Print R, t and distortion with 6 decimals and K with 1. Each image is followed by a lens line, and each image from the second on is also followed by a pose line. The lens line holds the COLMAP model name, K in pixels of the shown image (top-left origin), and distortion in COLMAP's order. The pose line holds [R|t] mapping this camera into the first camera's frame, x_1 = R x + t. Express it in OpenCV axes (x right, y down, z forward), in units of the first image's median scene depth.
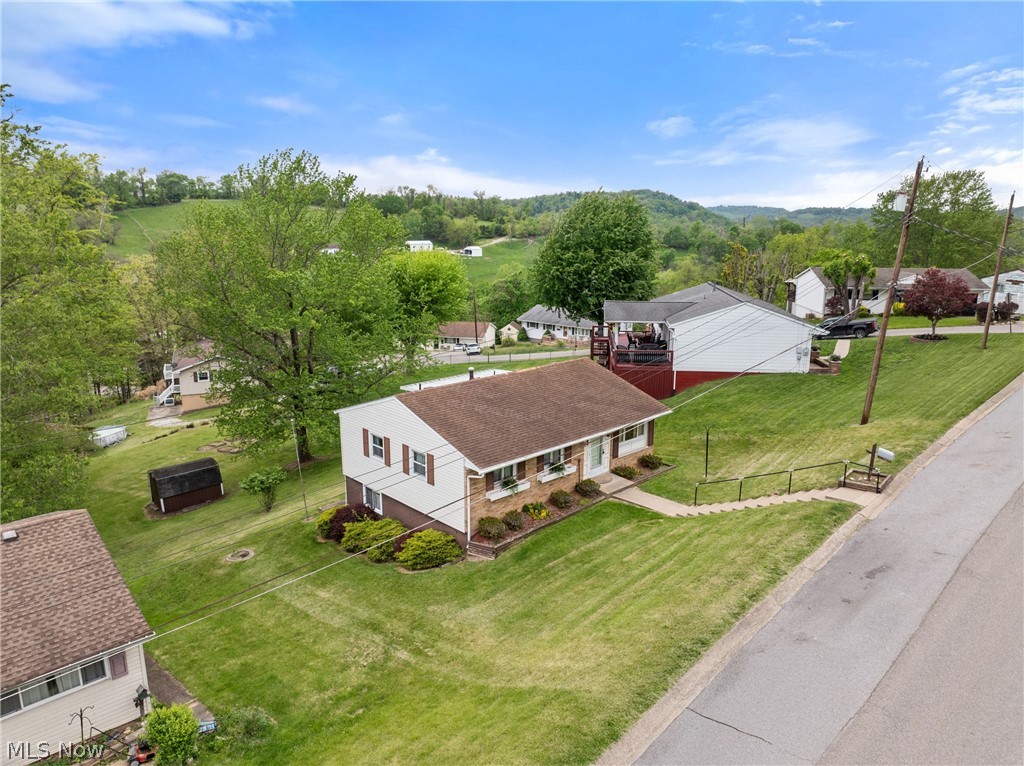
lens RADIAL K [[717.2, 0, 506.5], [0, 717.2, 381.0], [0, 0, 1]] dist [-0.044584, 0.015077]
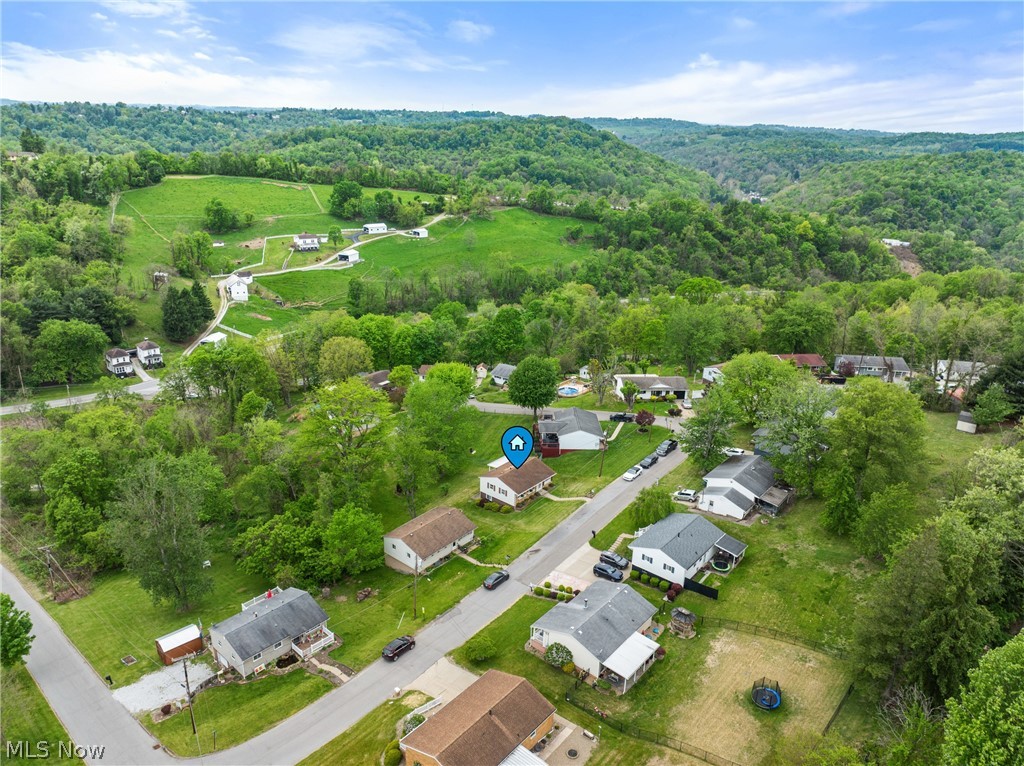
lens RADIAL K [[717.2, 0, 510.6], [0, 717.2, 383.5], [0, 0, 1]] dist [-0.044584, 0.015077]
pose [[0.992517, -0.014096, 0.121290, -0.567936], [-0.001972, 0.991335, 0.131345, -1.086929], [-0.122091, -0.130602, 0.983889, -3.198303]]
